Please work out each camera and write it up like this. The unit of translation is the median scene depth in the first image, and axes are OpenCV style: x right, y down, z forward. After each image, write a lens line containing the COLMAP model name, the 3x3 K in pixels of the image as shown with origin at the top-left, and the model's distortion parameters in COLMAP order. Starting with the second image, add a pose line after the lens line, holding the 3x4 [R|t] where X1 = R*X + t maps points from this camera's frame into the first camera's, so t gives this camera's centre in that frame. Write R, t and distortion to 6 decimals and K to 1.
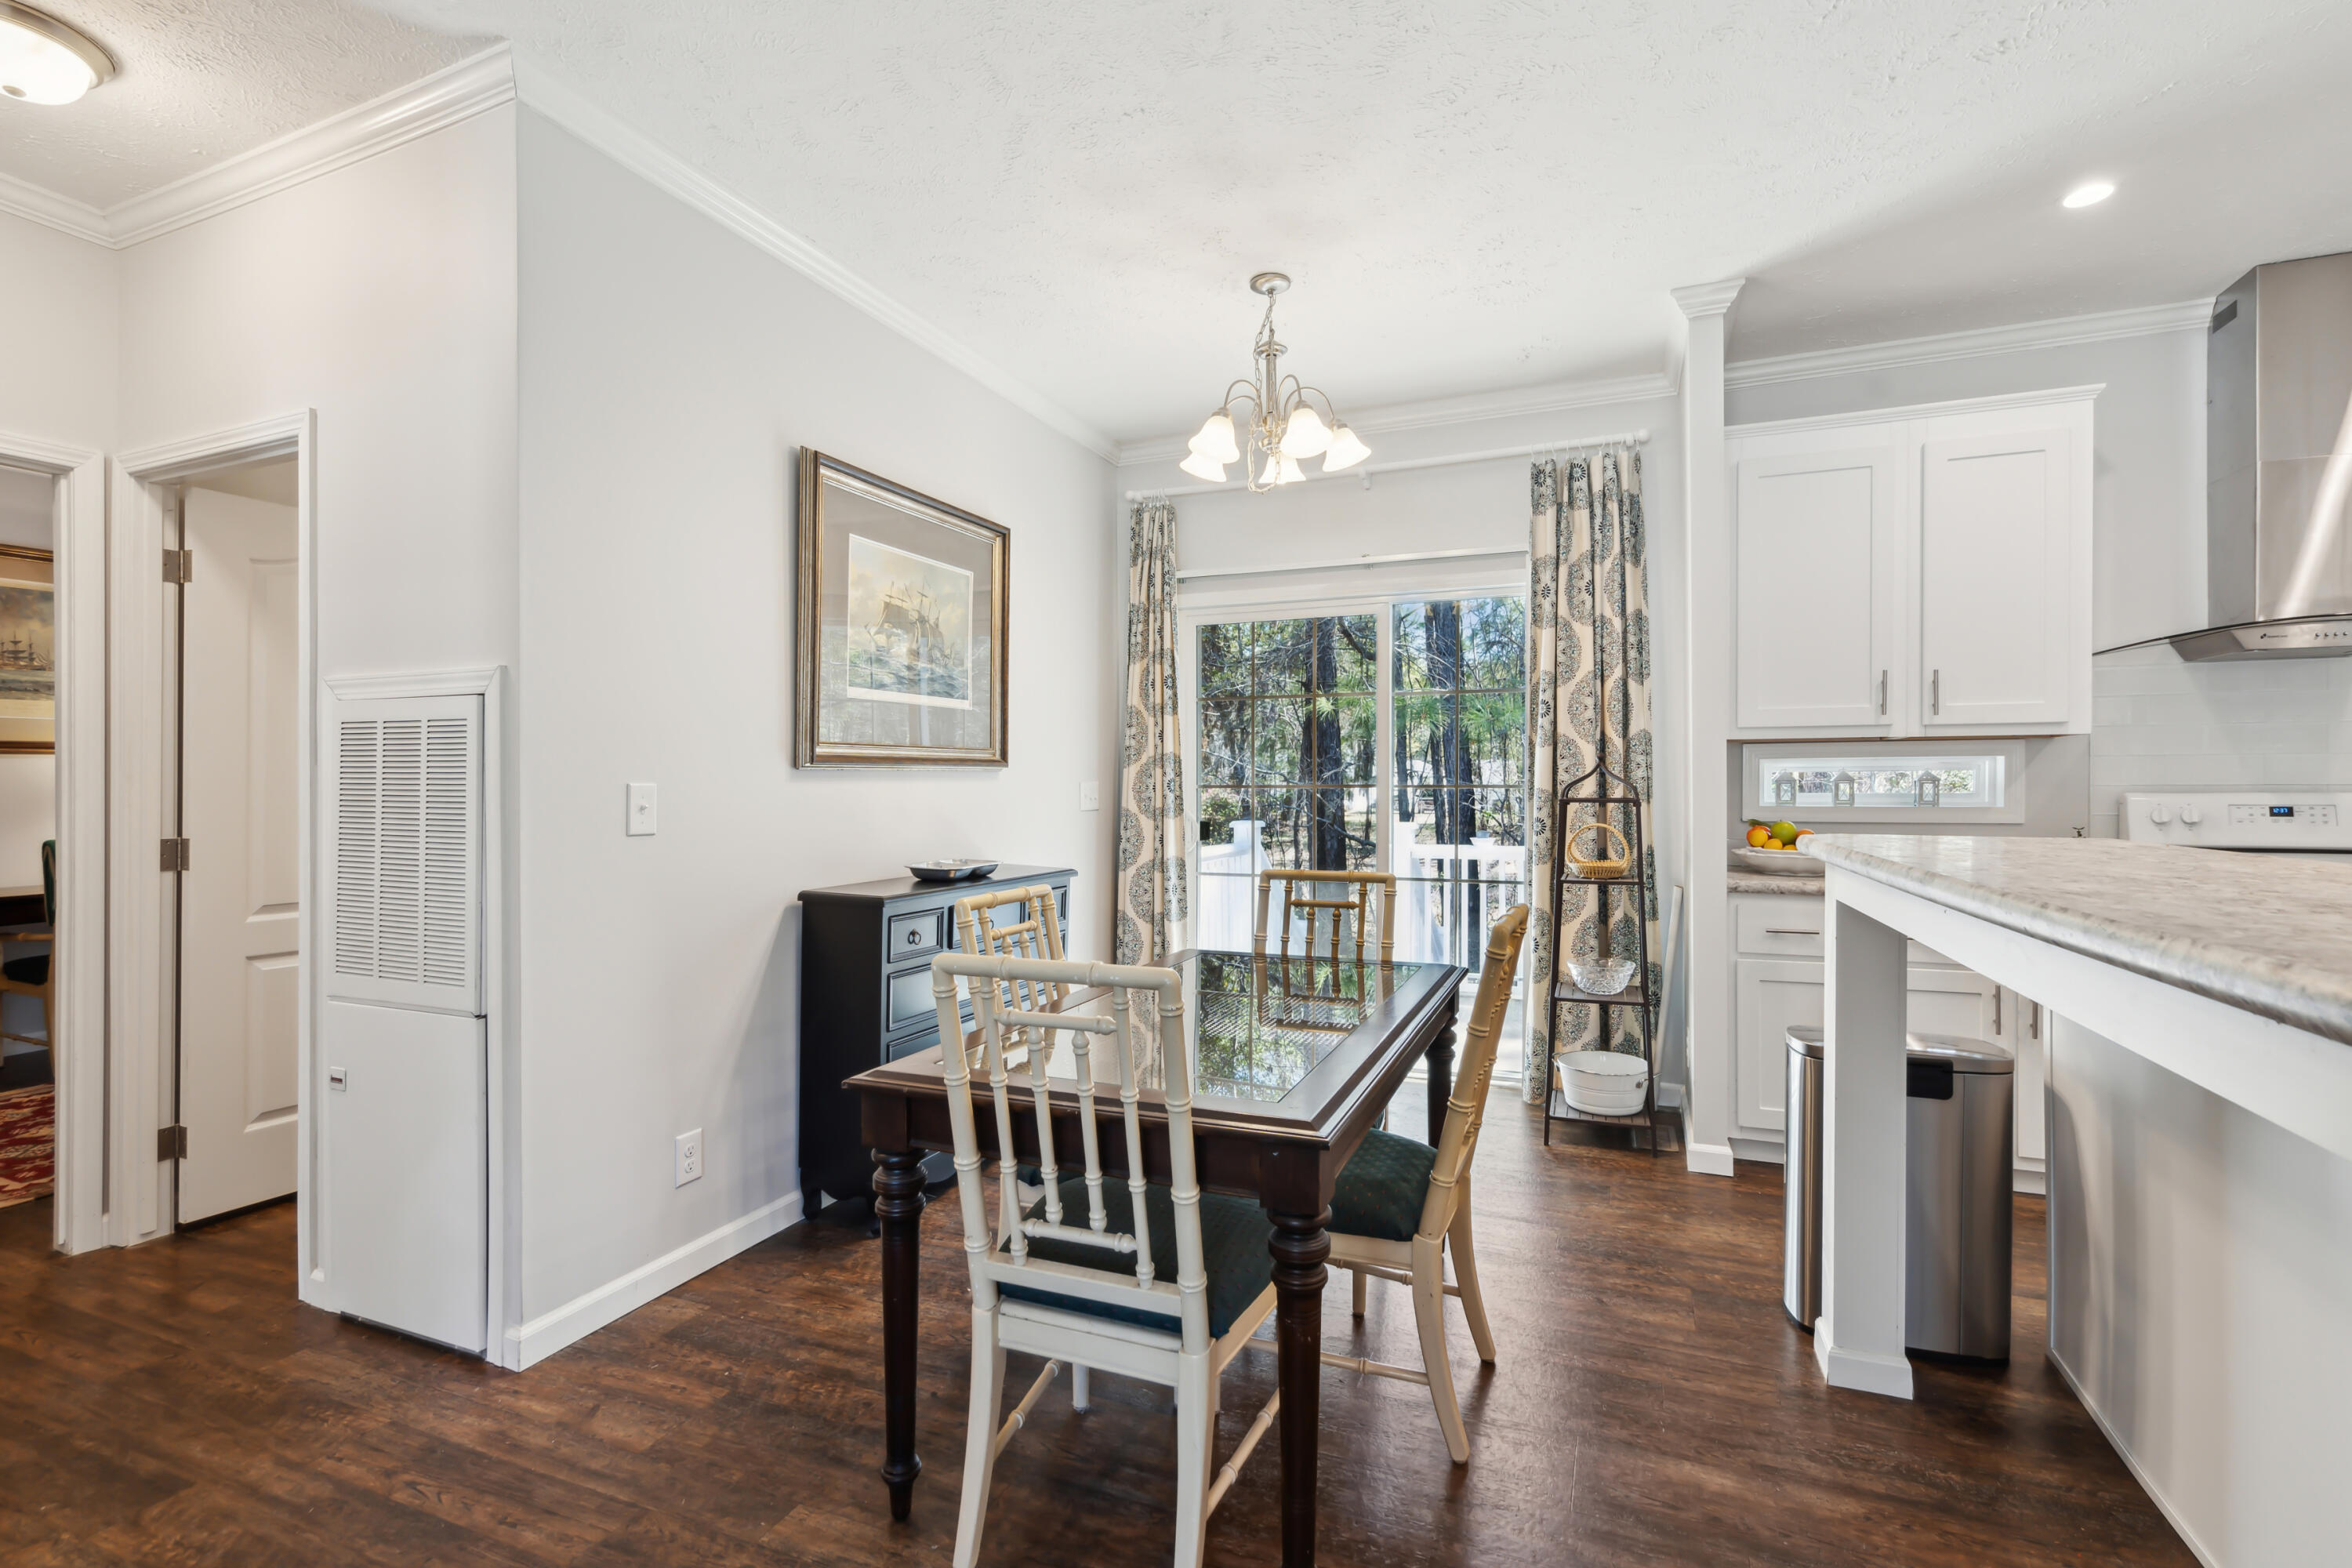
lens RADIAL K [[1081.2, 0, 1180.2], [0, 1081.2, 786.6], [0, 0, 1]] dist [-0.001458, 0.001577]
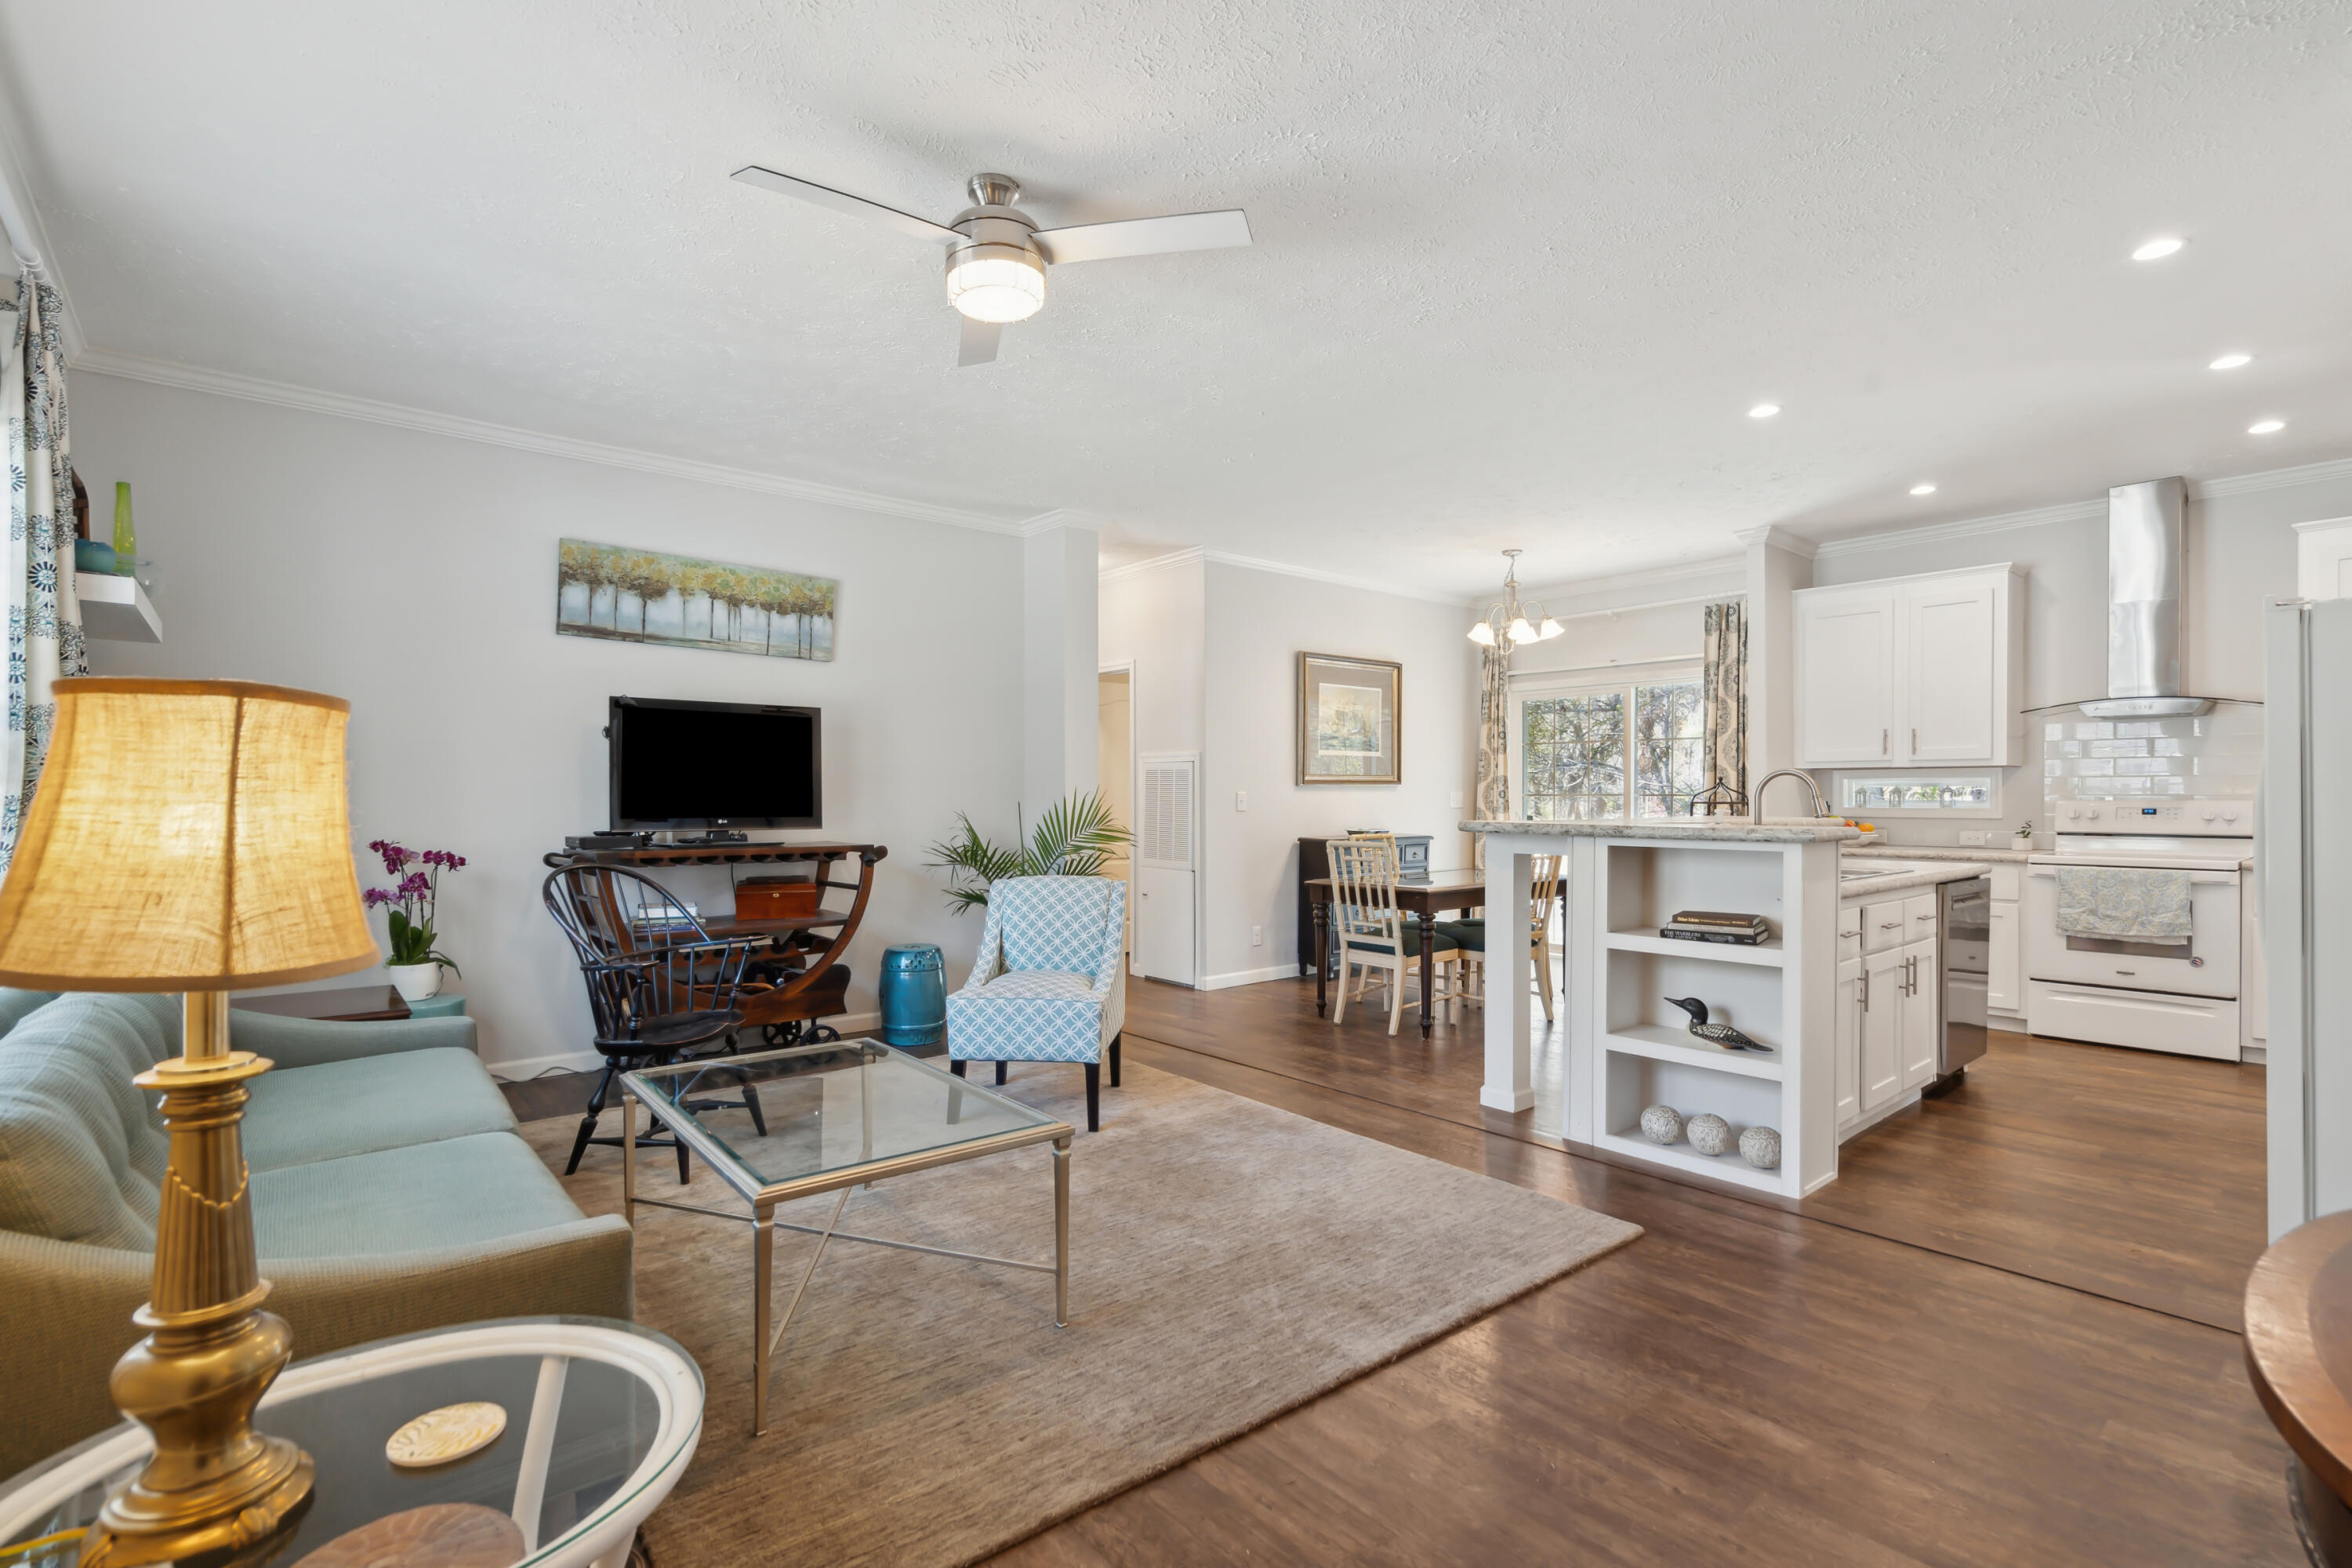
lens RADIAL K [[1081.2, 0, 1193.0], [0, 1081.2, 792.7], [0, 0, 1]] dist [-0.001458, 0.001577]
pose [[0.896521, 0.001885, -0.442998, 0.450810], [-0.003201, 0.999992, -0.002223, 0.003322], [0.442991, 0.003411, 0.896520, -1.128309]]
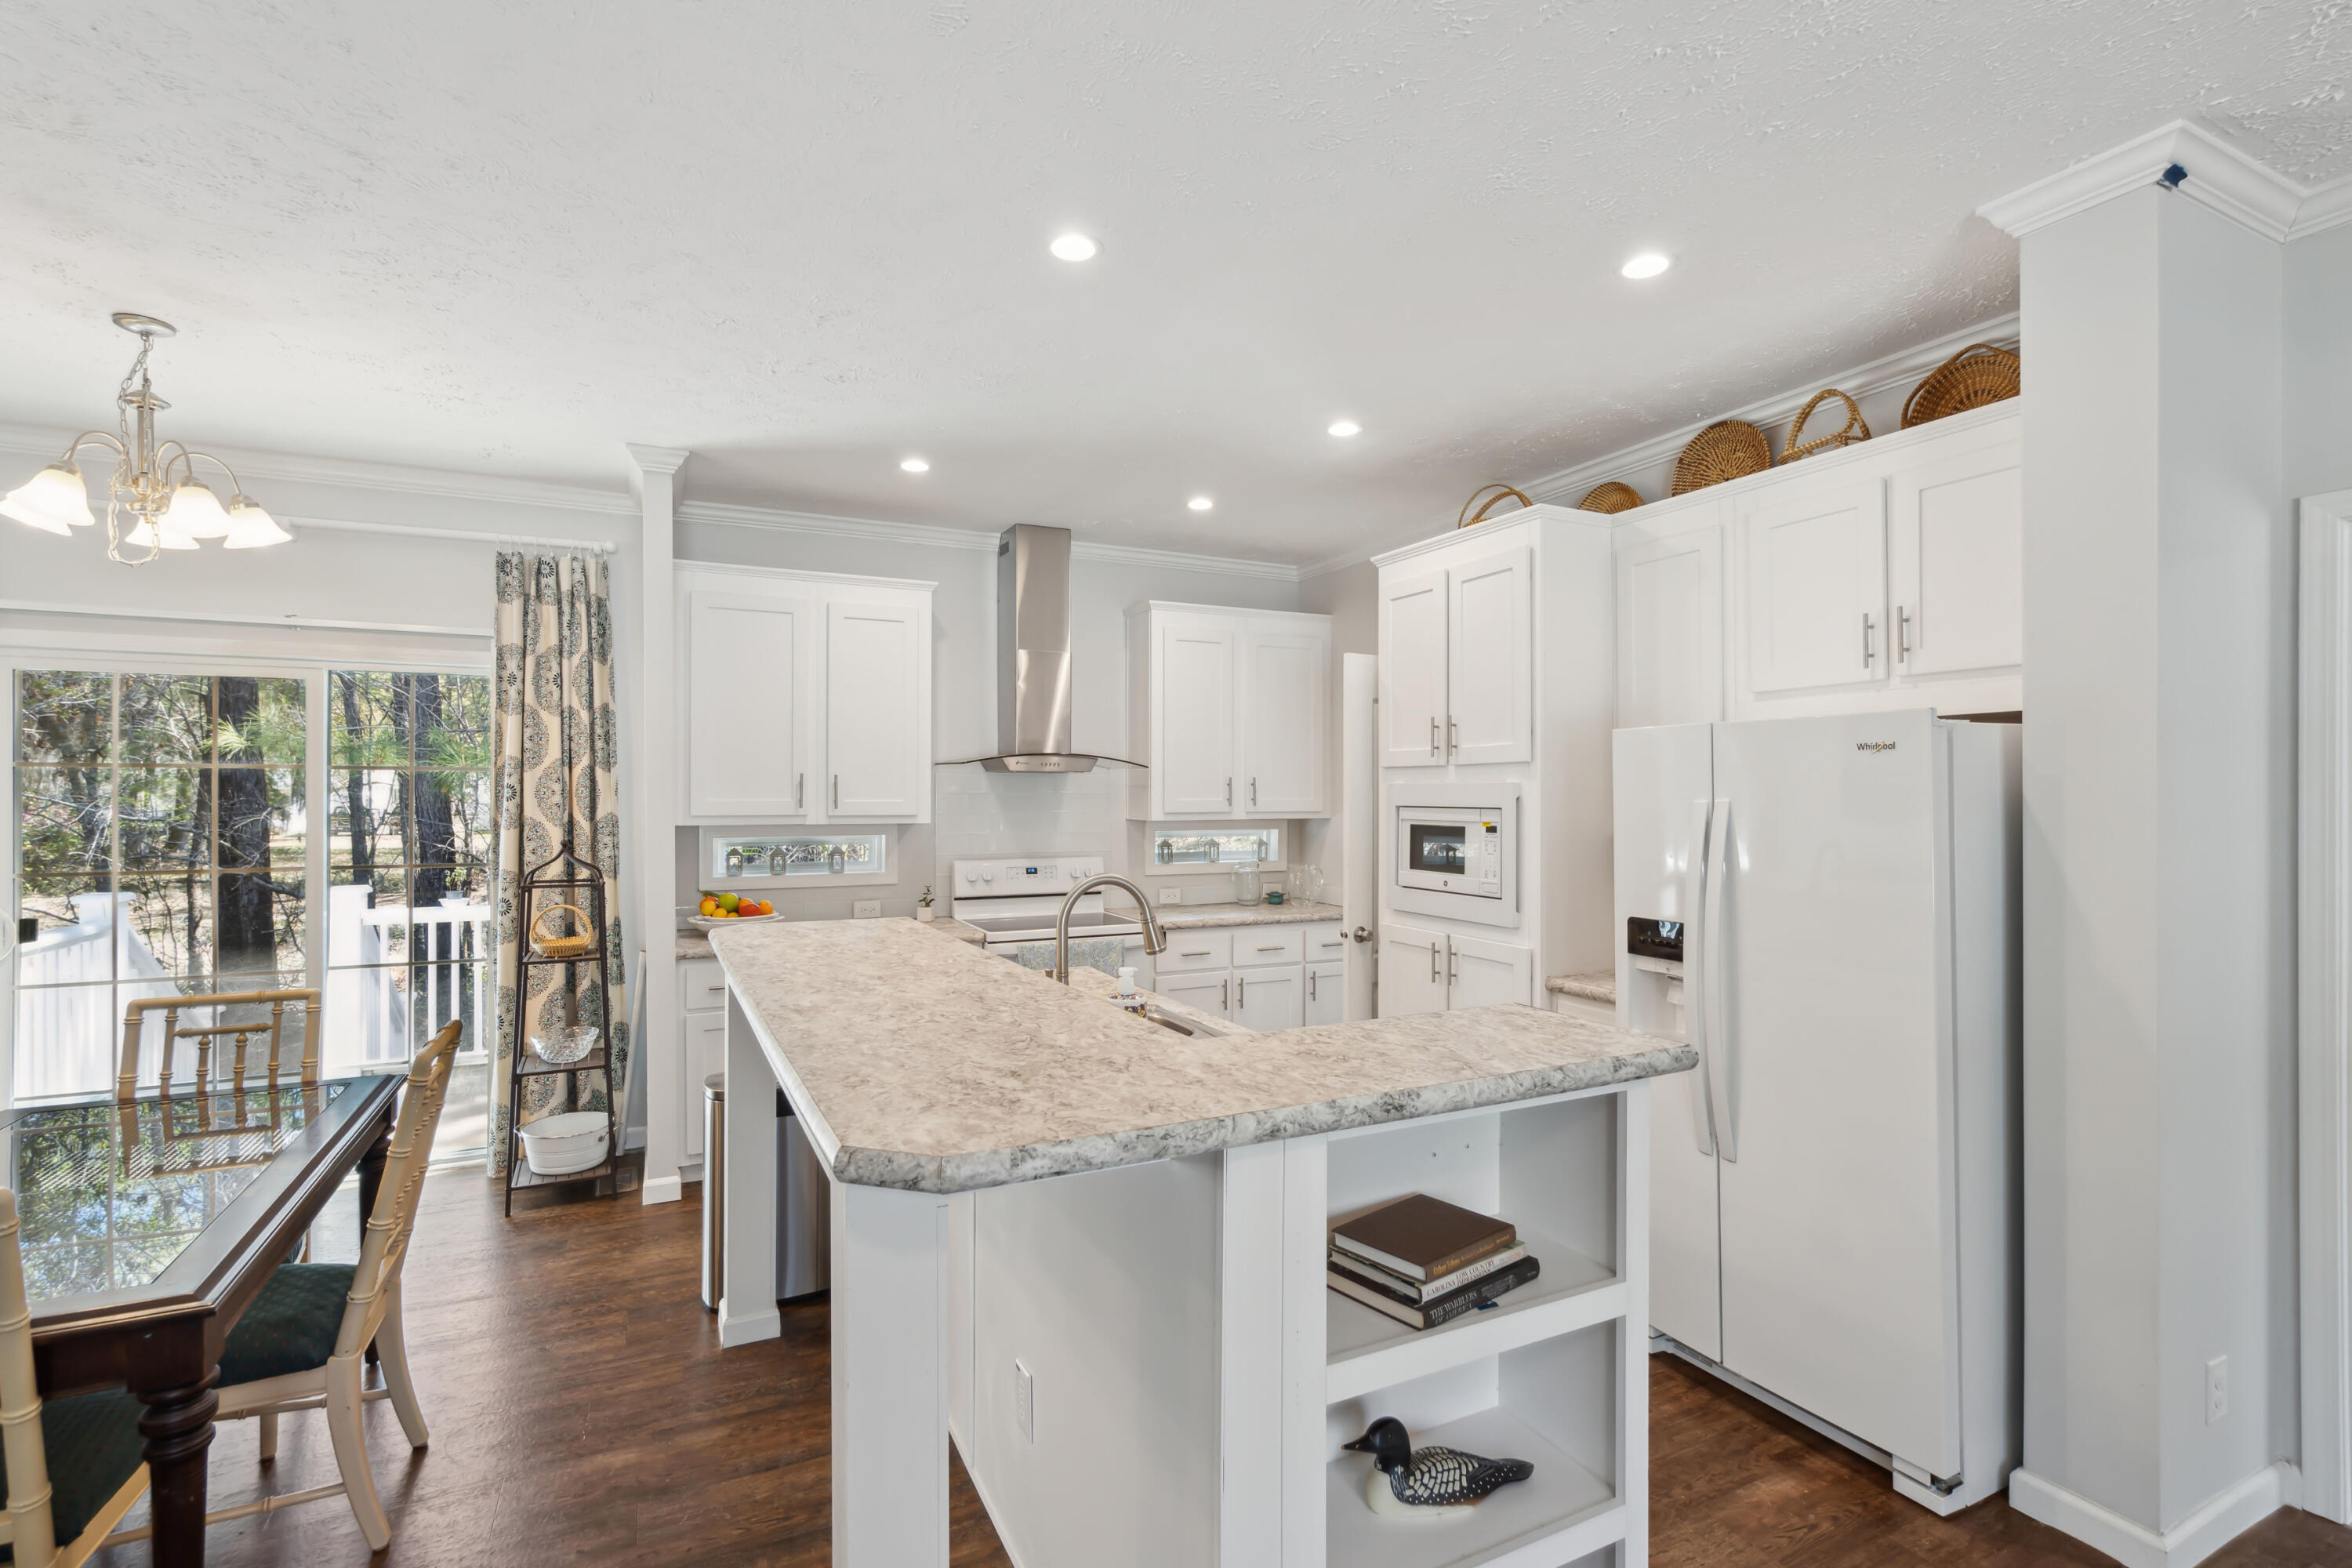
lens RADIAL K [[1081.2, 0, 1177.7], [0, 1081.2, 797.0], [0, 0, 1]] dist [-0.001458, 0.001577]
pose [[0.662887, 0.001236, 0.748719, -0.016578], [-0.000785, 0.999999, -0.000956, -0.083878], [-0.748719, 0.000046, 0.662887, -0.202887]]
